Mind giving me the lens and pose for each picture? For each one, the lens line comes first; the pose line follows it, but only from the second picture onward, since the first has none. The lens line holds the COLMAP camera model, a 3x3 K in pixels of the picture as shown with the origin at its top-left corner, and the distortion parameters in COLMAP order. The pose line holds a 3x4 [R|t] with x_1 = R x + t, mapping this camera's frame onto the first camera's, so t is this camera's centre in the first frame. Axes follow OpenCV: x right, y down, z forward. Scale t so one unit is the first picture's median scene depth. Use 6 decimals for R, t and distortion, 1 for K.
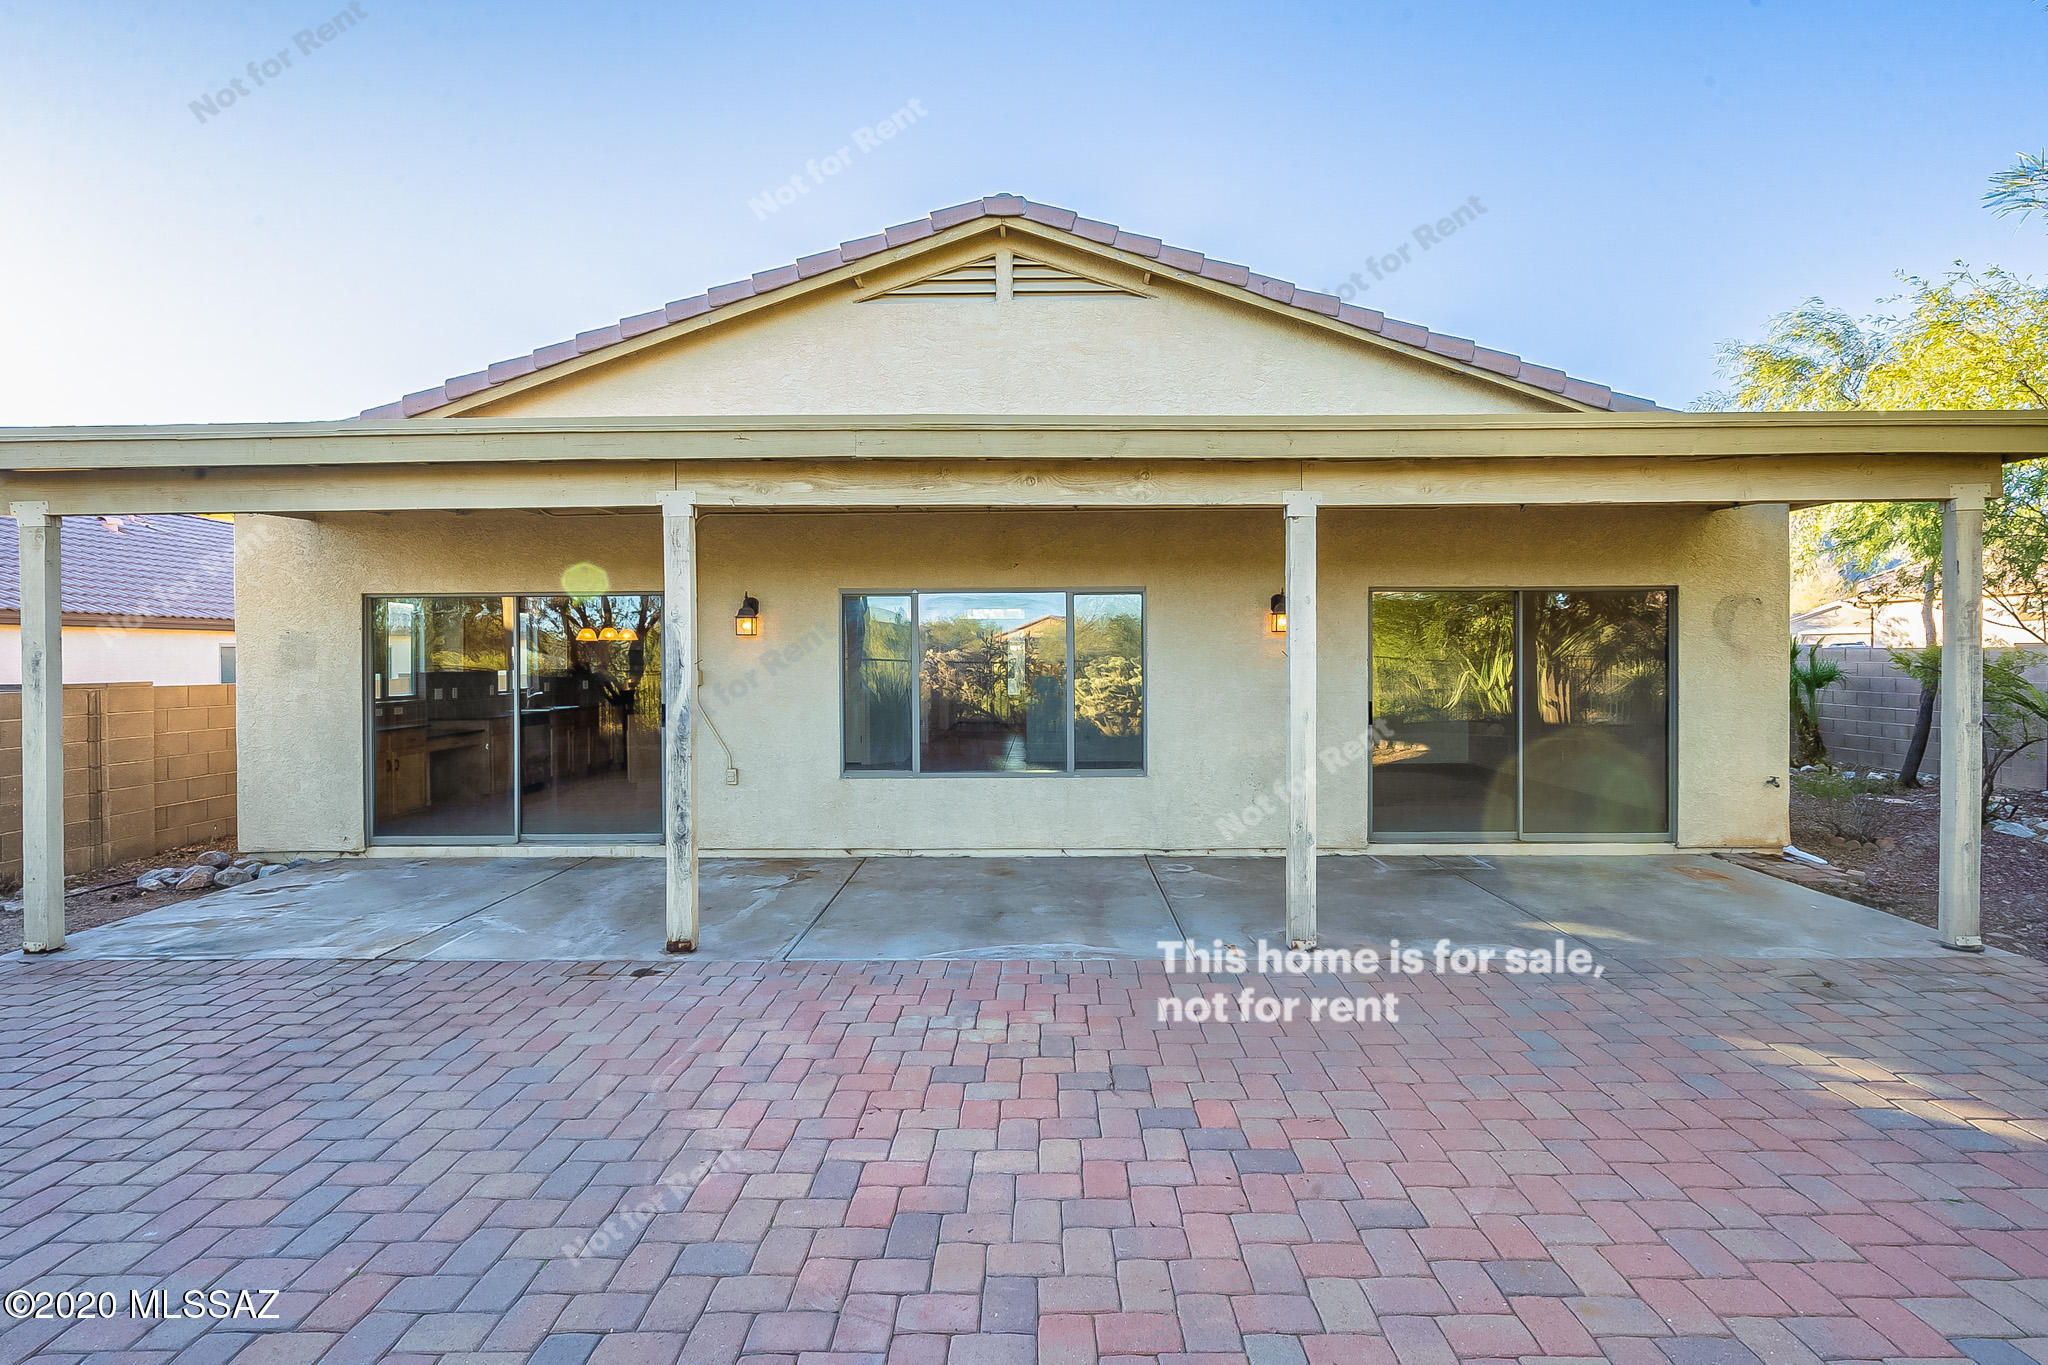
lens RADIAL K [[943.4, 0, 1028.5], [0, 943.4, 651.0], [0, 0, 1]] dist [0.004889, 0.000303]
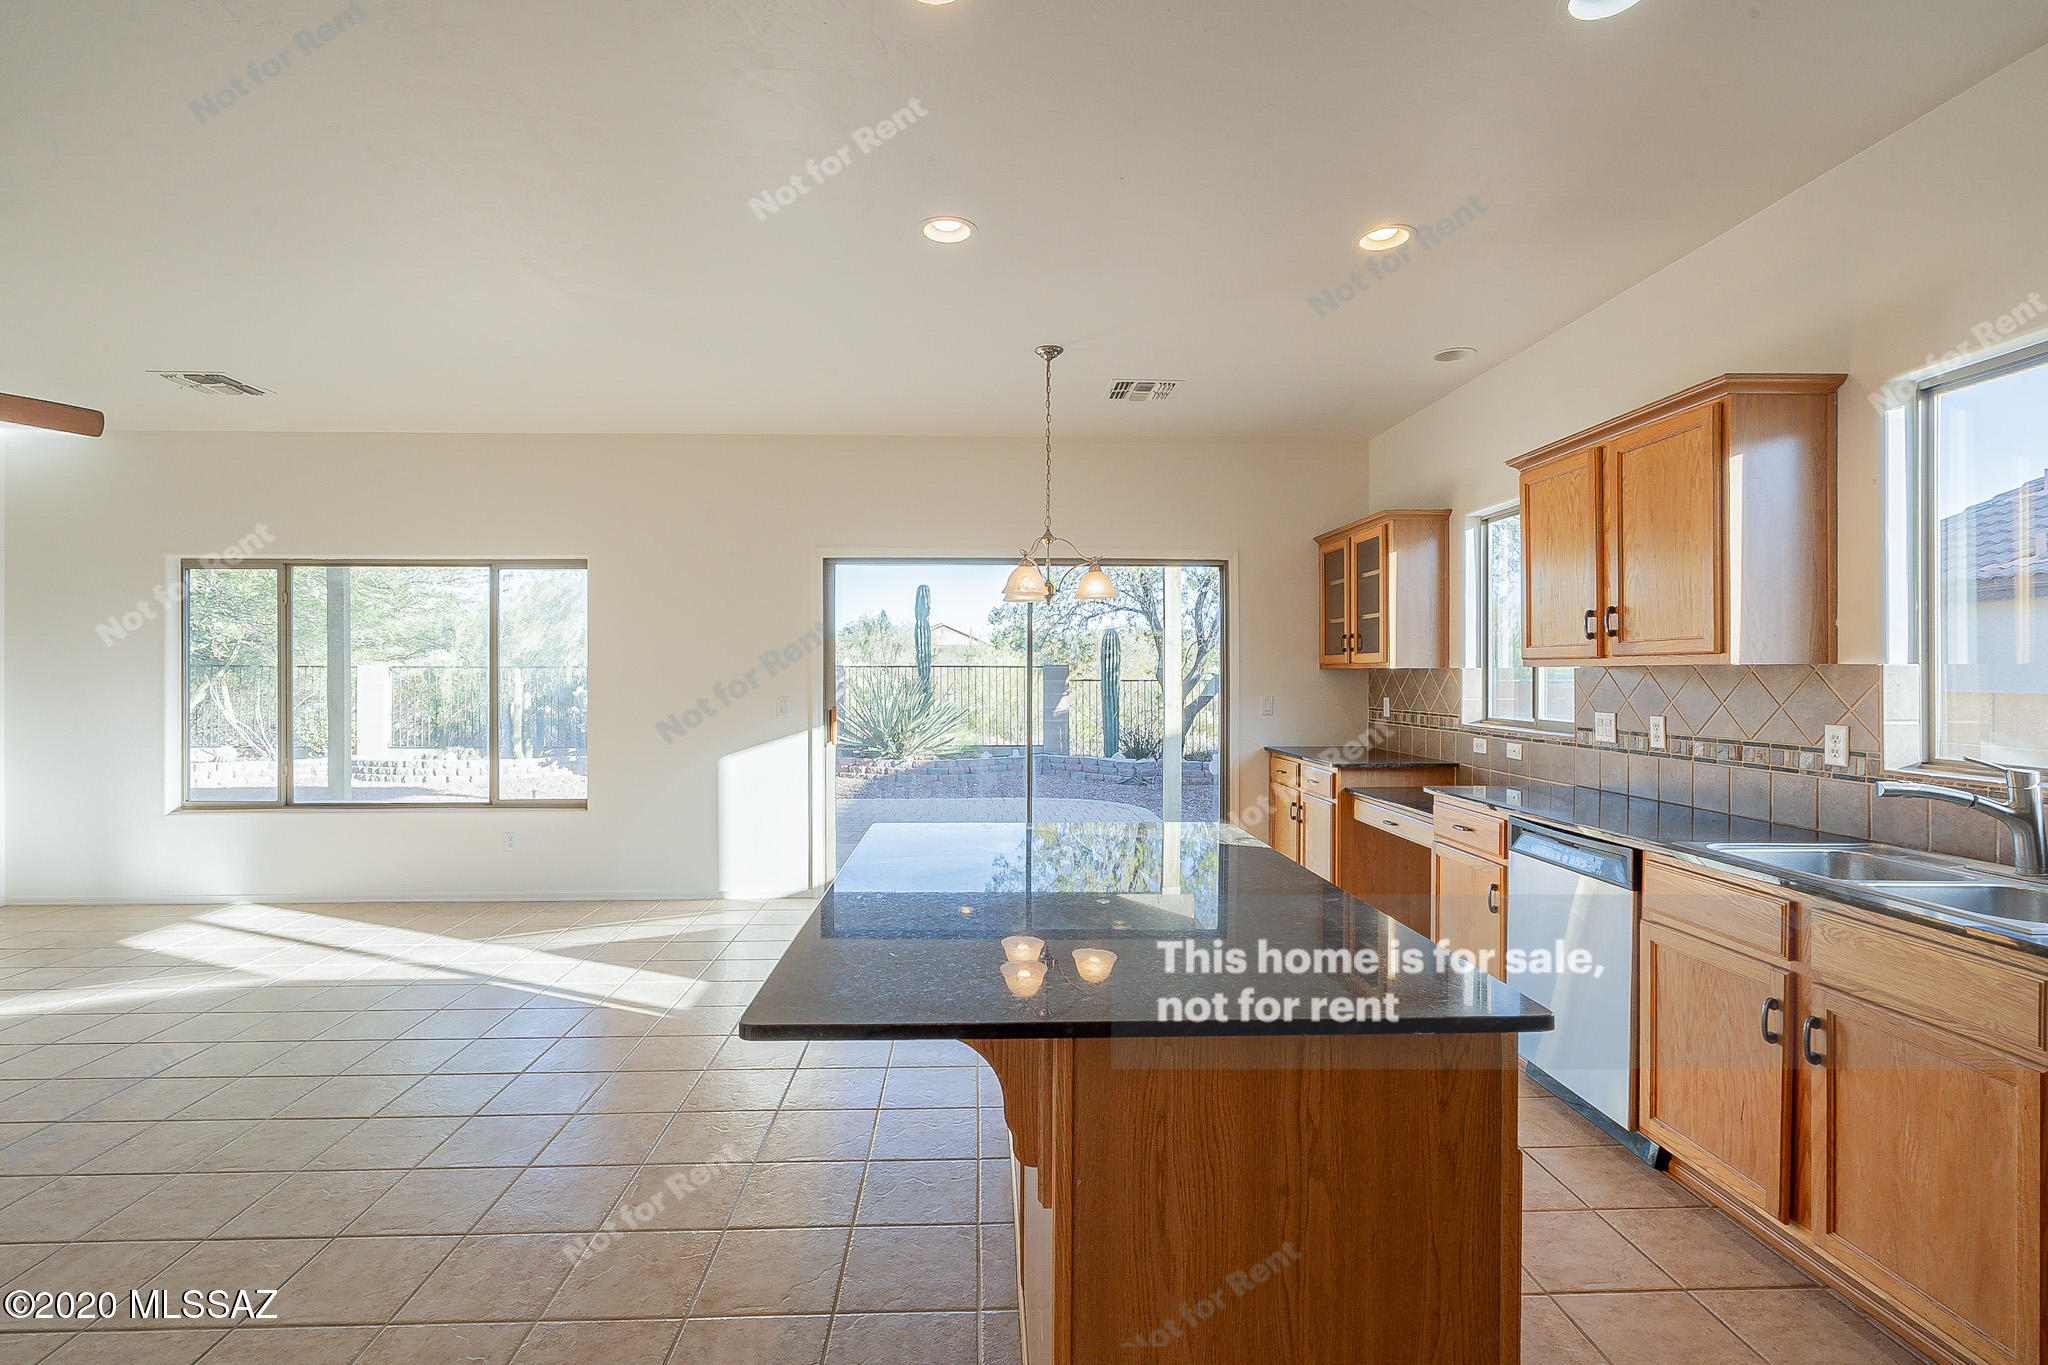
lens RADIAL K [[935.8, 0, 1011.7], [0, 935.8, 685.6], [0, 0, 1]] dist [0.000364, -0.000368]
pose [[-0.998449, 0.009675, -0.054824, -0.721648], [0.009224, 0.999922, 0.008469, 0.046693], [0.054902, 0.007950, -0.998460, 2.582910]]
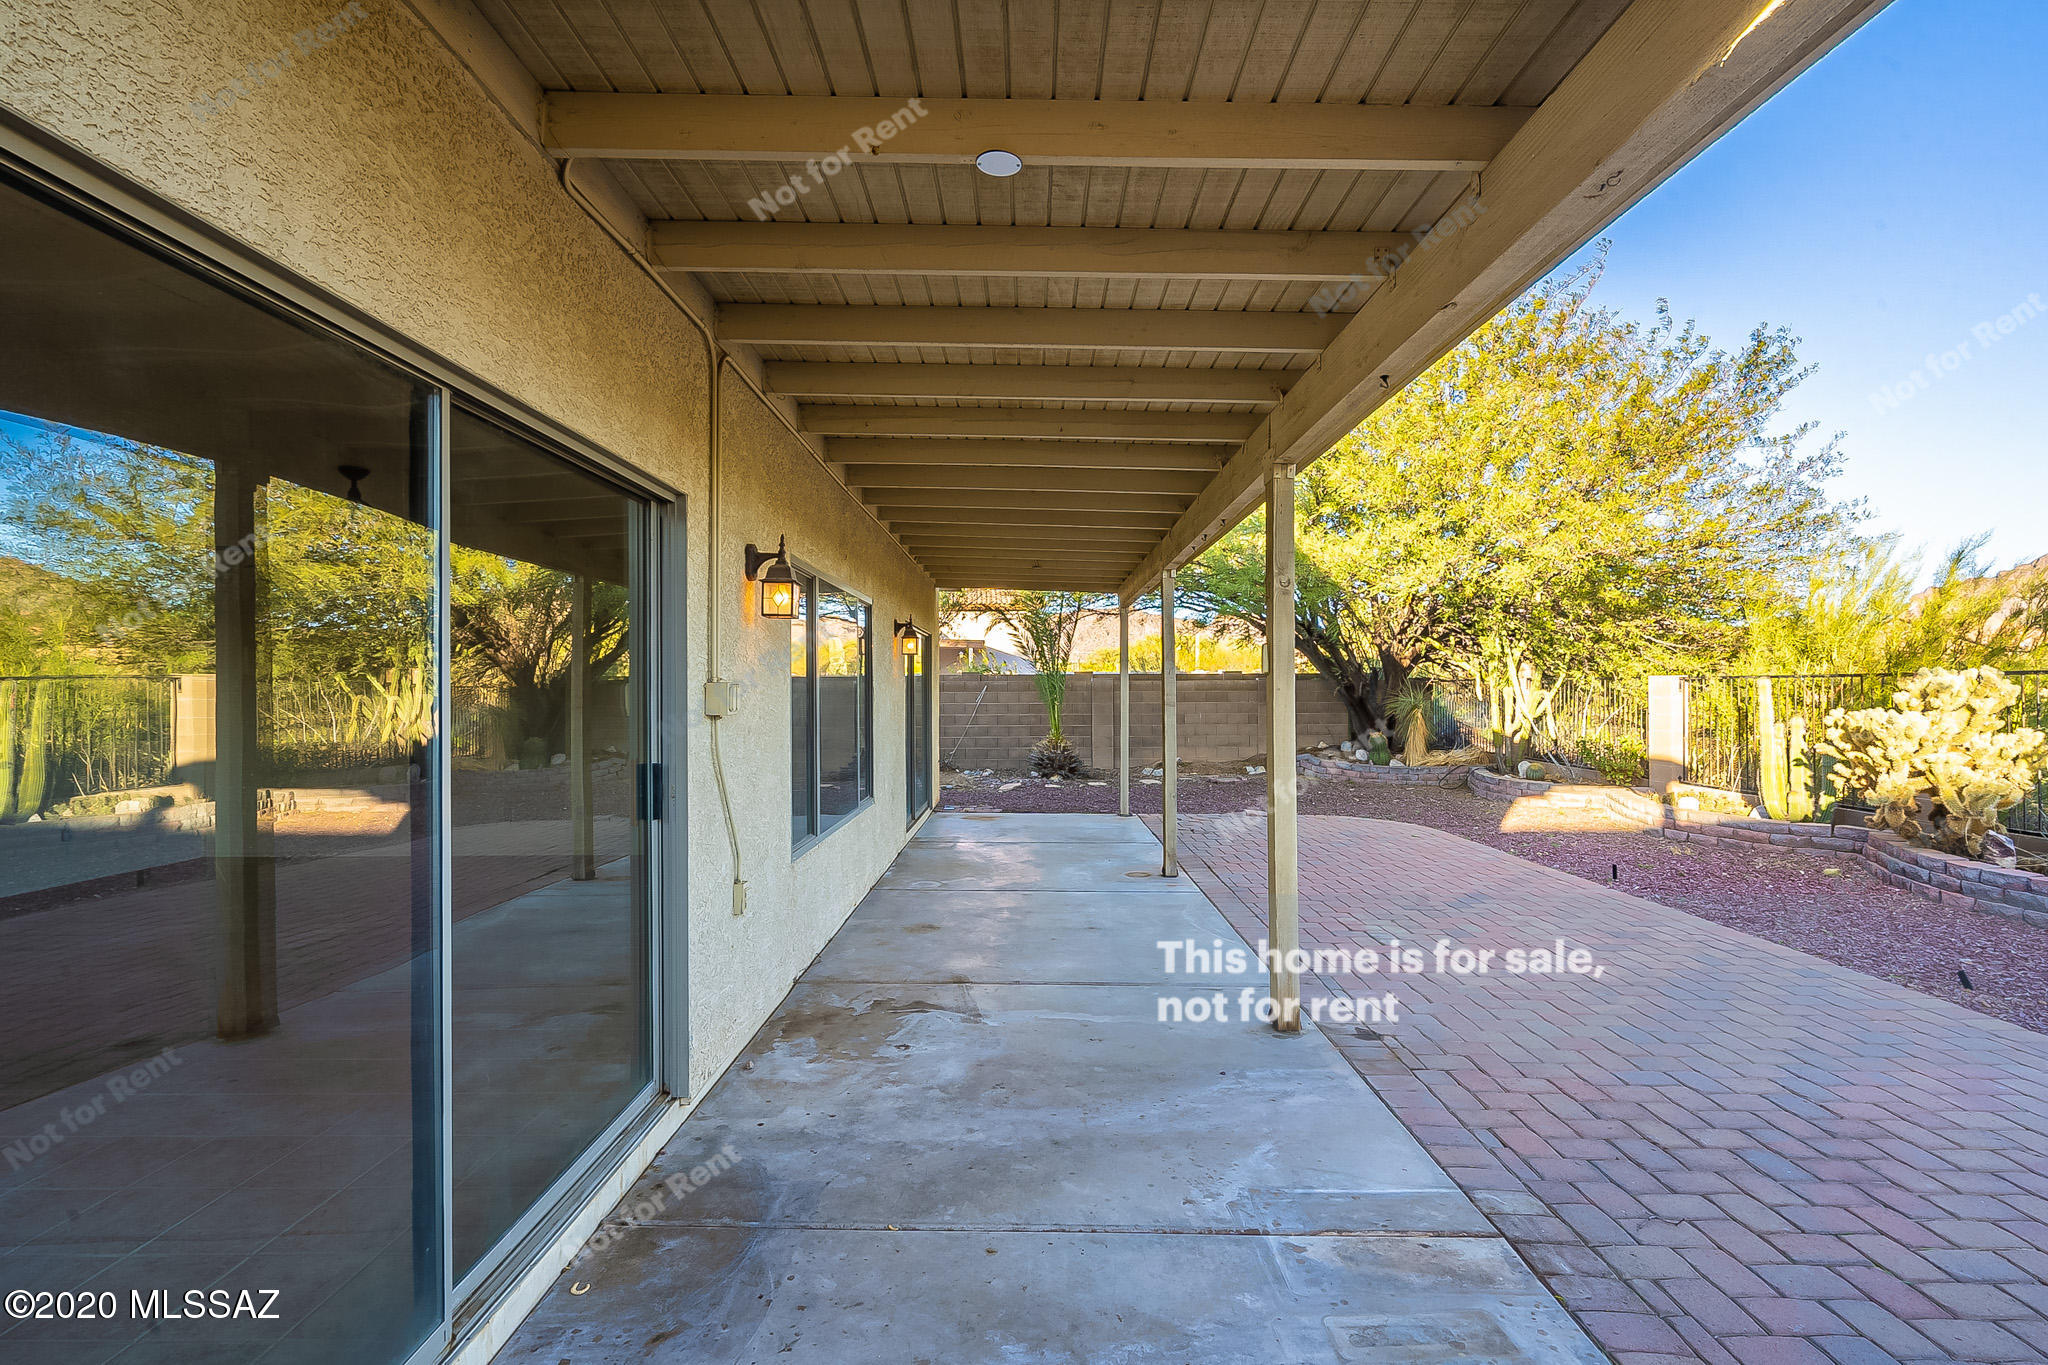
lens RADIAL K [[931.1, 0, 1017.7], [0, 931.1, 695.1], [0, 0, 1]] dist [-0.000481, 0.000460]
pose [[-0.001610, 0.002796, 0.999995, -1.171964], [0.000787, 0.999996, -0.002795, 0.040679], [-0.999998, 0.000782, -0.001613, 1.249175]]
